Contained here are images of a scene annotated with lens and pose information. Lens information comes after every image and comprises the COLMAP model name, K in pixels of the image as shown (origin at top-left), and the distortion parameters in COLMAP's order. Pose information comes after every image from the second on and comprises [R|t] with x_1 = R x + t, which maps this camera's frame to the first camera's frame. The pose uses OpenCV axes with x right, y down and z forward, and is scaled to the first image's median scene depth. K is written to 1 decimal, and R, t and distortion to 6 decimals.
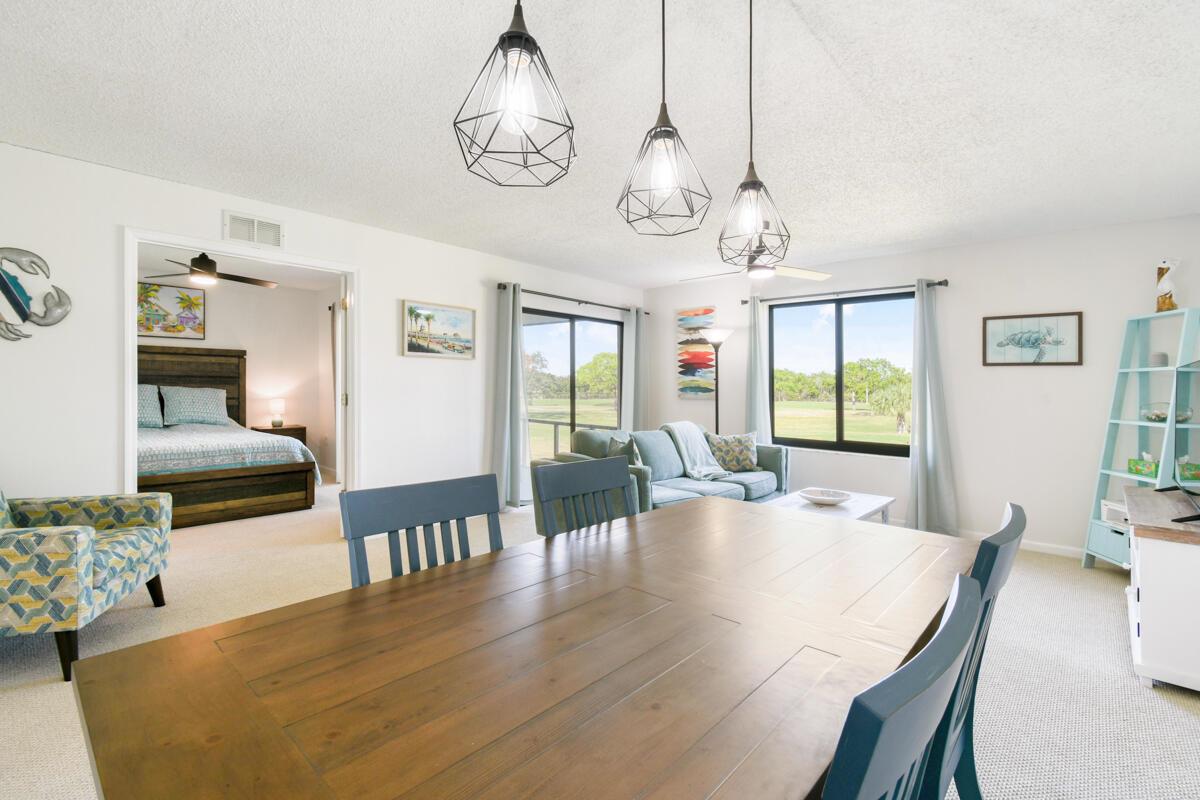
lens RADIAL K [[537.4, 0, 616.9], [0, 537.4, 388.0], [0, 0, 1]] dist [-0.003901, -0.003653]
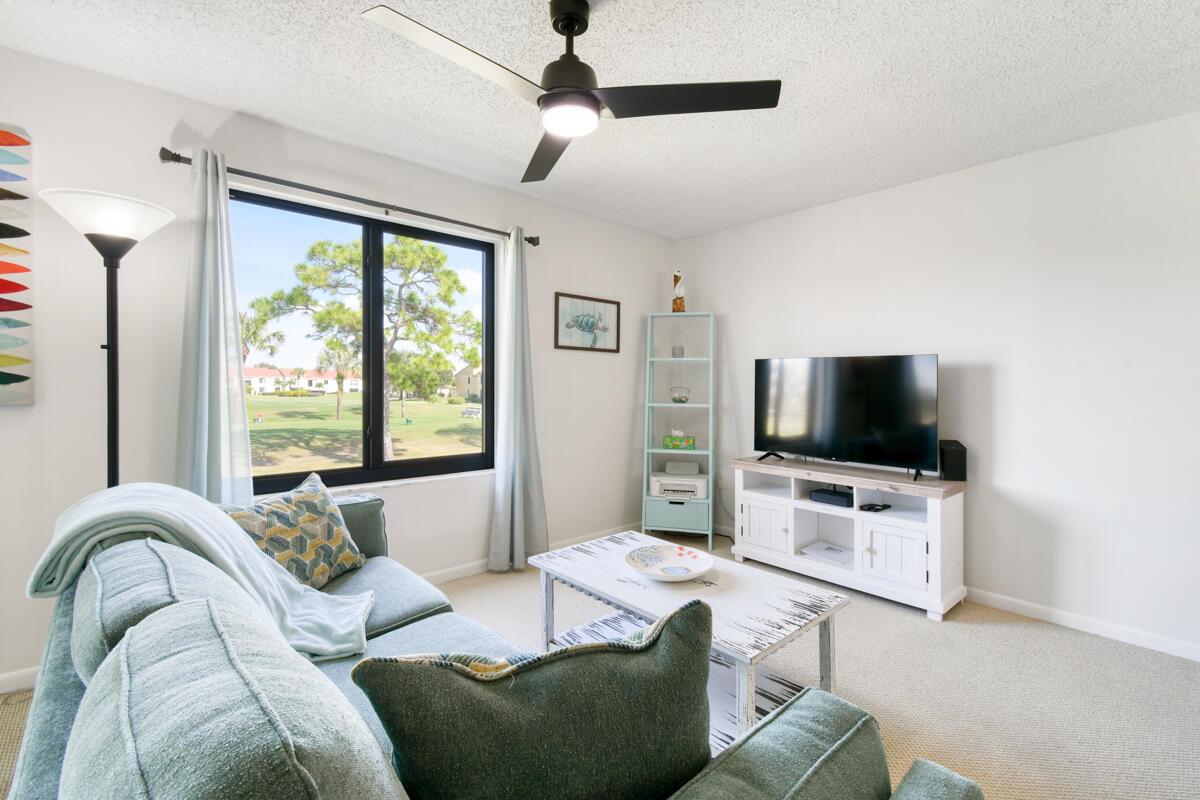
lens RADIAL K [[537.4, 0, 615.6], [0, 537.4, 371.5], [0, 0, 1]] dist [-0.003901, -0.003653]
pose [[0.095376, 0.006819, 0.995418, -0.158437], [-0.004660, 0.999969, -0.006404, 0.000659], [-0.995430, -0.004028, 0.095405, 0.796199]]
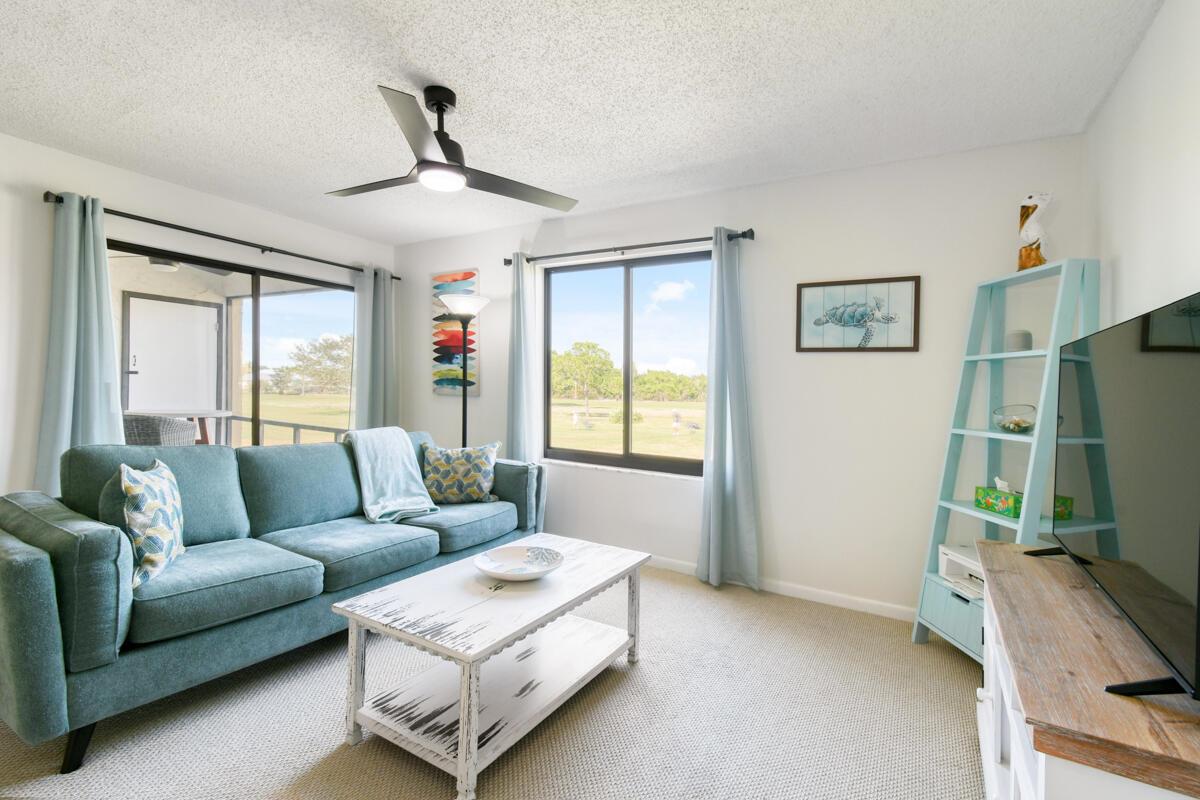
lens RADIAL K [[537.4, 0, 598.8], [0, 537.4, 395.8], [0, 0, 1]] dist [-0.003901, -0.003653]
pose [[0.983331, 0.012562, 0.181390, 0.286870], [-0.015149, 0.999802, 0.012884, 0.011709], [-0.181193, -0.015417, 0.983327, 0.332257]]
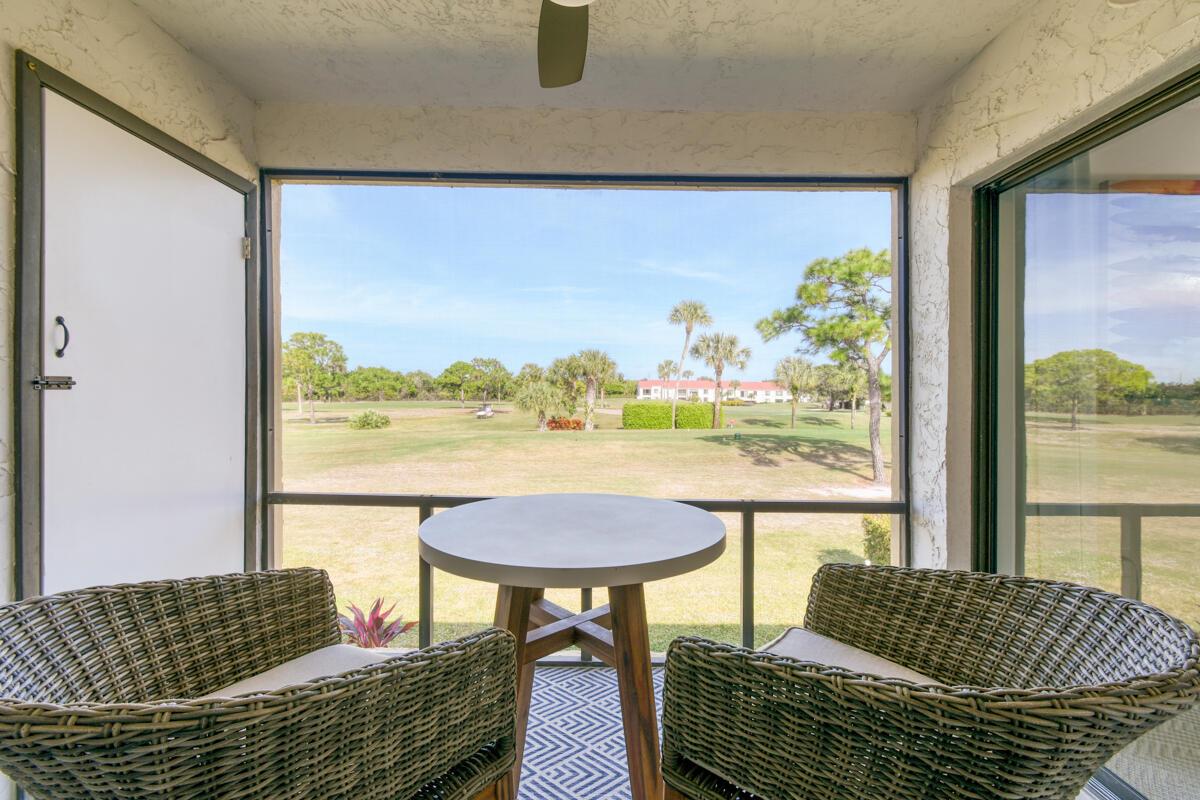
lens RADIAL K [[537.4, 0, 609.6], [0, 537.4, 392.4], [0, 0, 1]] dist [-0.003901, -0.003653]
pose [[0.752473, -0.012840, 0.658497, -0.498188], [0.006618, 0.999907, 0.011934, -0.004458], [-0.658589, -0.004622, 0.752488, 1.328162]]
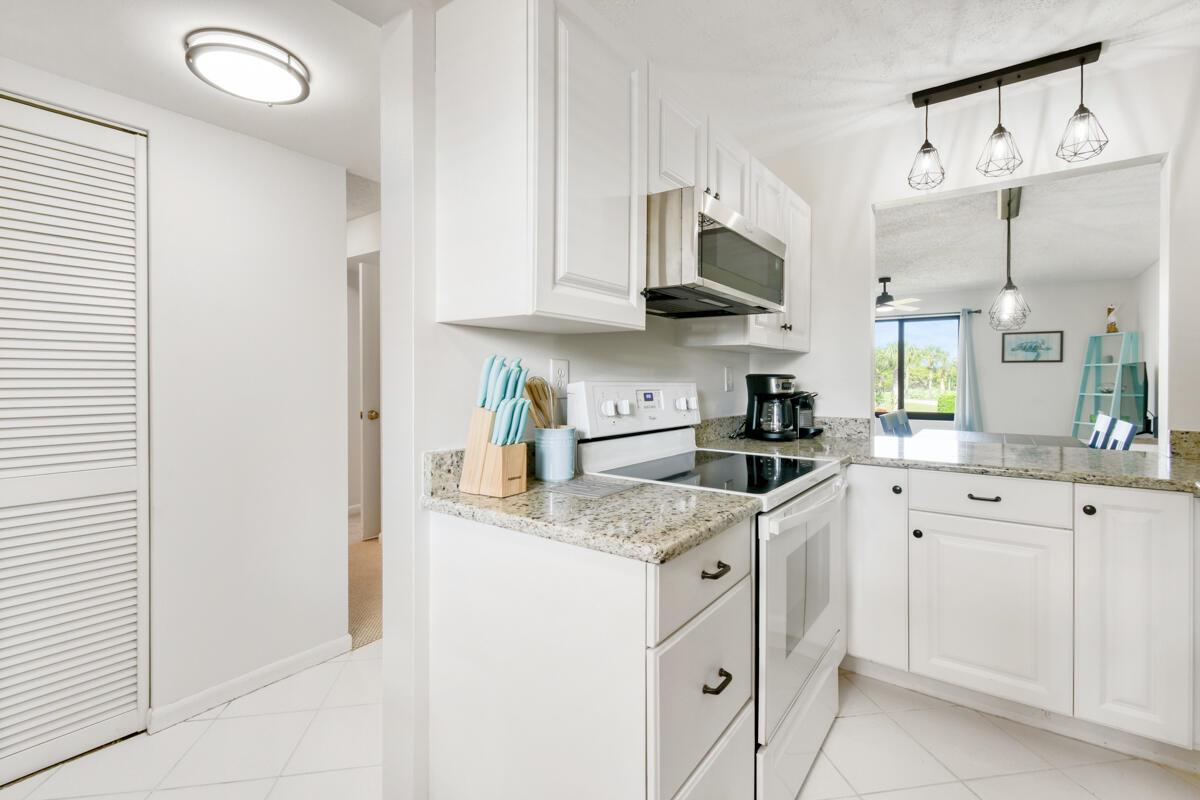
lens RADIAL K [[537.4, 0, 599.6], [0, 537.4, 400.9], [0, 0, 1]] dist [-0.003901, -0.003653]
pose [[0.992081, -0.020942, 0.123845, -0.719866], [0.016291, 0.999128, 0.038451, -0.007208], [-0.124542, -0.036129, 0.991556, -0.459208]]
